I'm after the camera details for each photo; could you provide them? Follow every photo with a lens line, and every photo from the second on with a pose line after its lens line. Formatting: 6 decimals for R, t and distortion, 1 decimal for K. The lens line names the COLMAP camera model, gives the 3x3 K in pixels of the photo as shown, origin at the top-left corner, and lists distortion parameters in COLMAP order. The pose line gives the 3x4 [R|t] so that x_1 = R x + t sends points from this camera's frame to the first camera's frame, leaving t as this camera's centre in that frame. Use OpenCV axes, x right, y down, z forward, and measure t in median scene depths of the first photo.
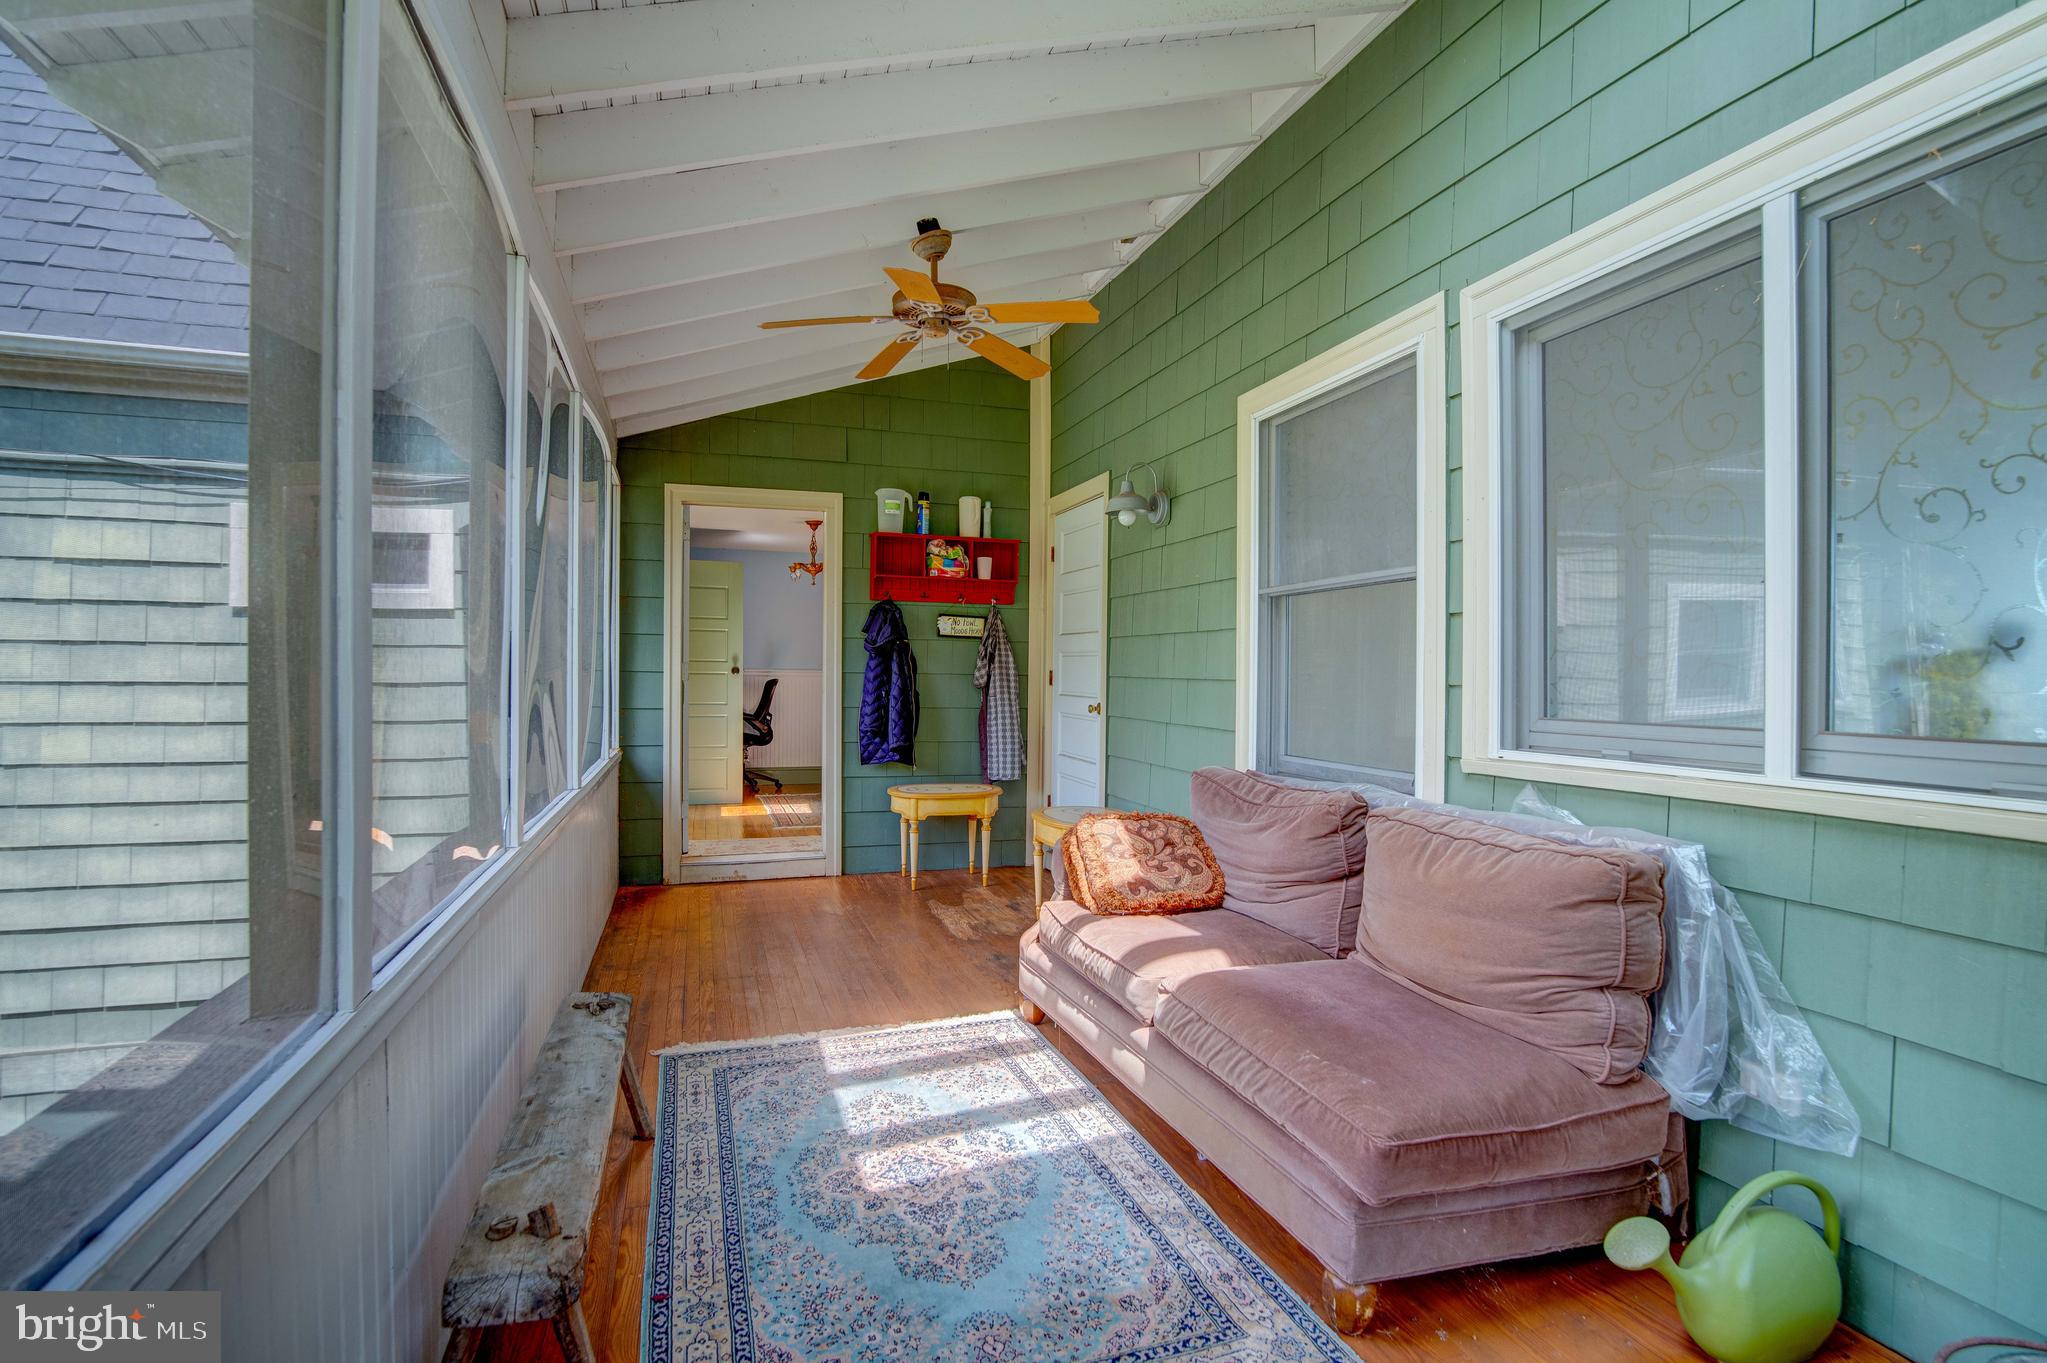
lens RADIAL K [[982.6, 0, 1023.9], [0, 982.6, 635.7], [0, 0, 1]] dist [-0.037291, 0.012267]
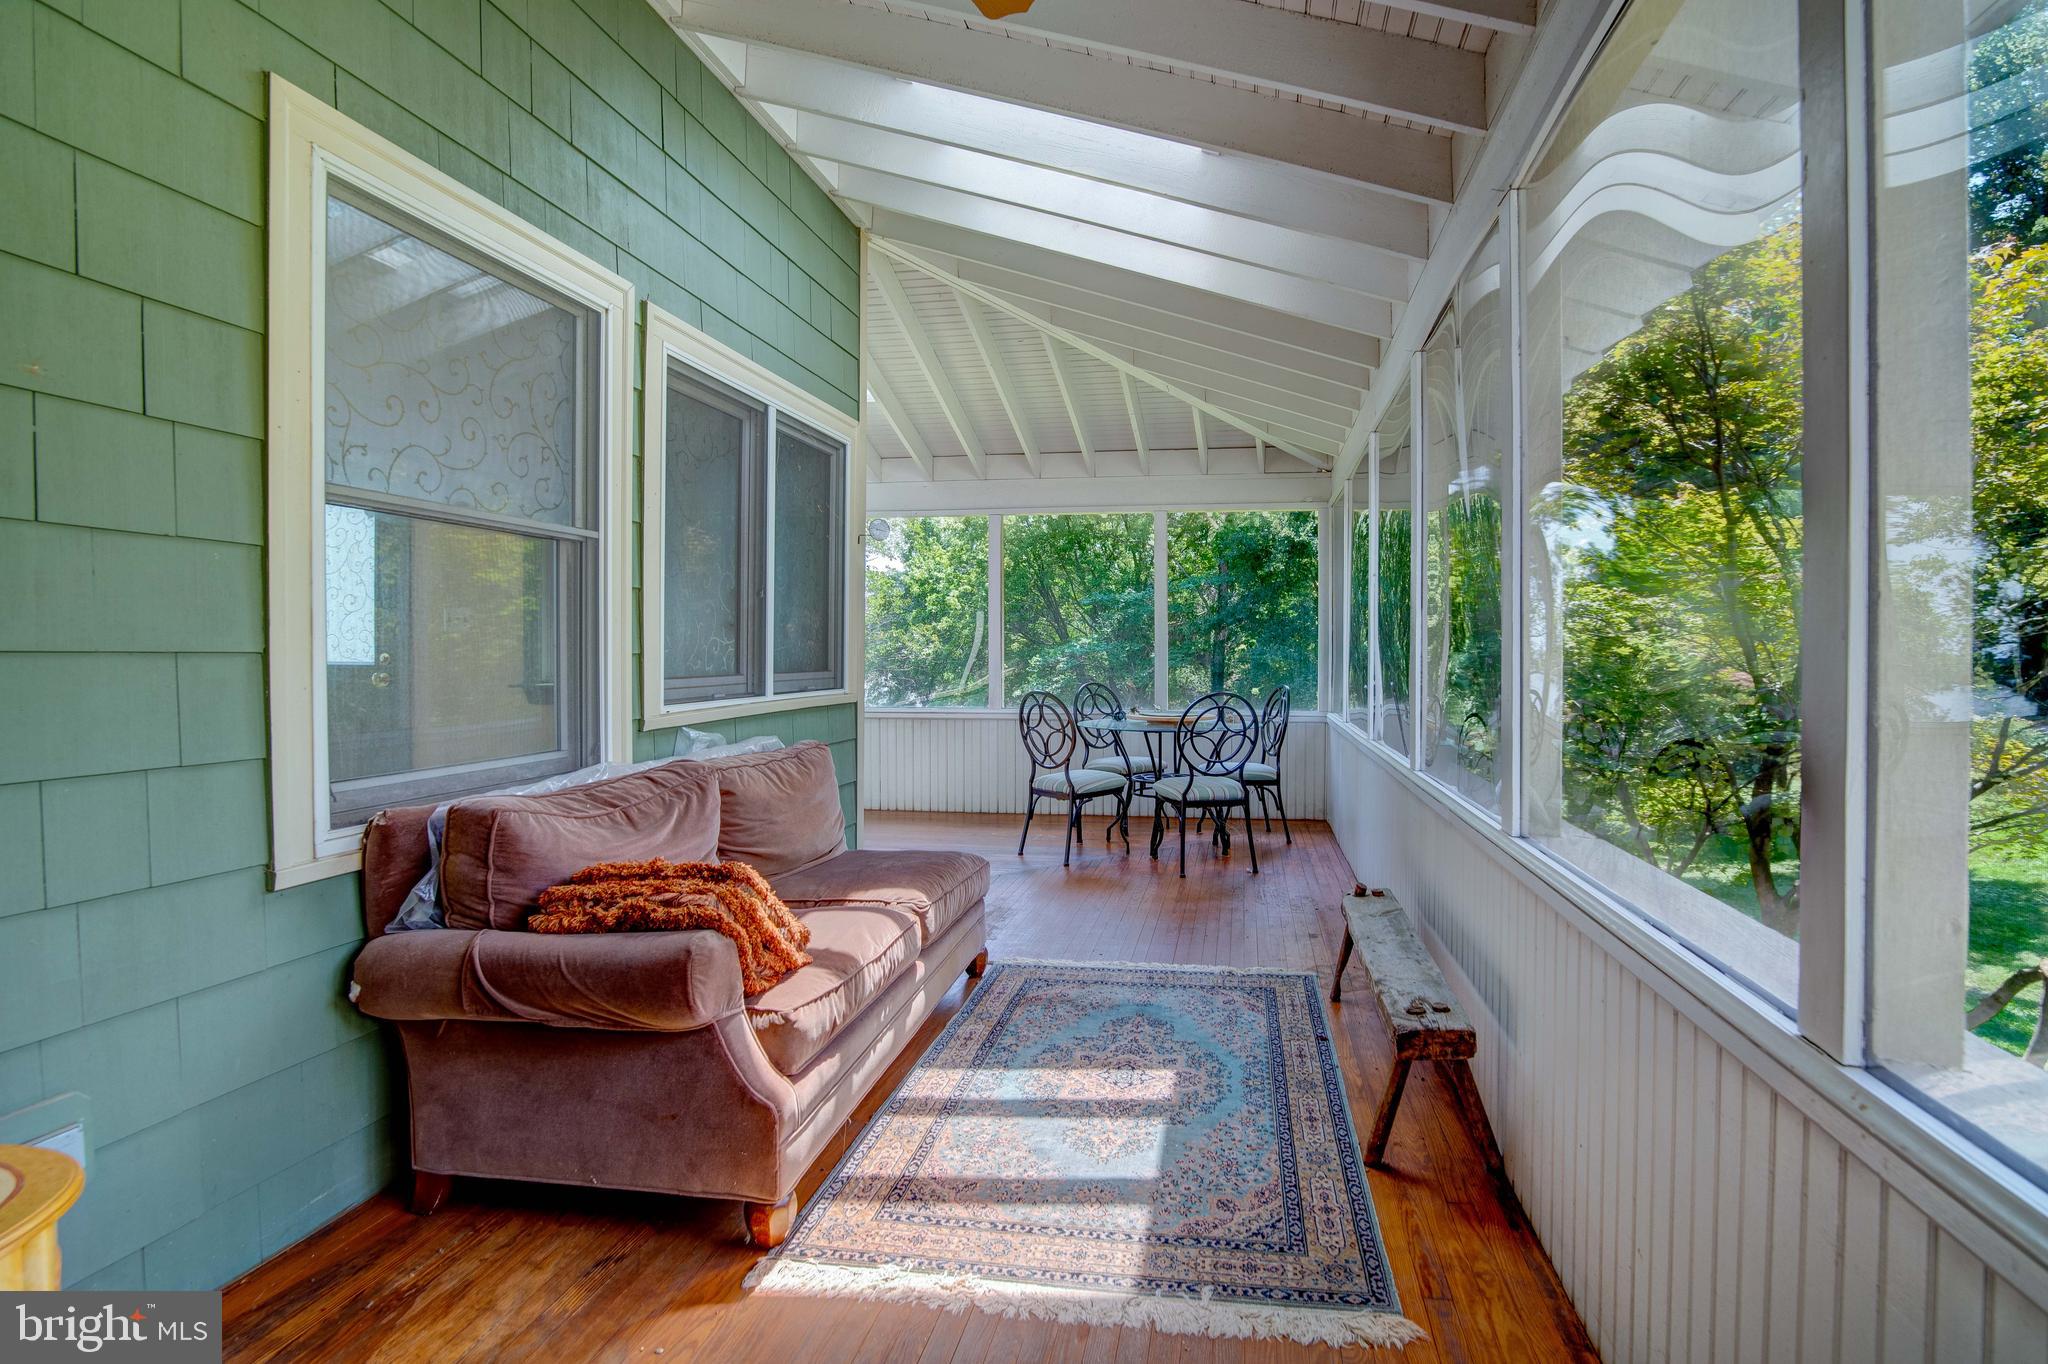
lens RADIAL K [[963.3, 0, 1047.4], [0, 963.3, 660.3], [0, 0, 1]] dist [-0.031706, 0.006423]
pose [[-0.867629, -0.014269, 0.497008, -0.518209], [-0.027771, 0.999418, -0.019788, 0.067079], [-0.496436, -0.030971, -0.867520, 1.787442]]
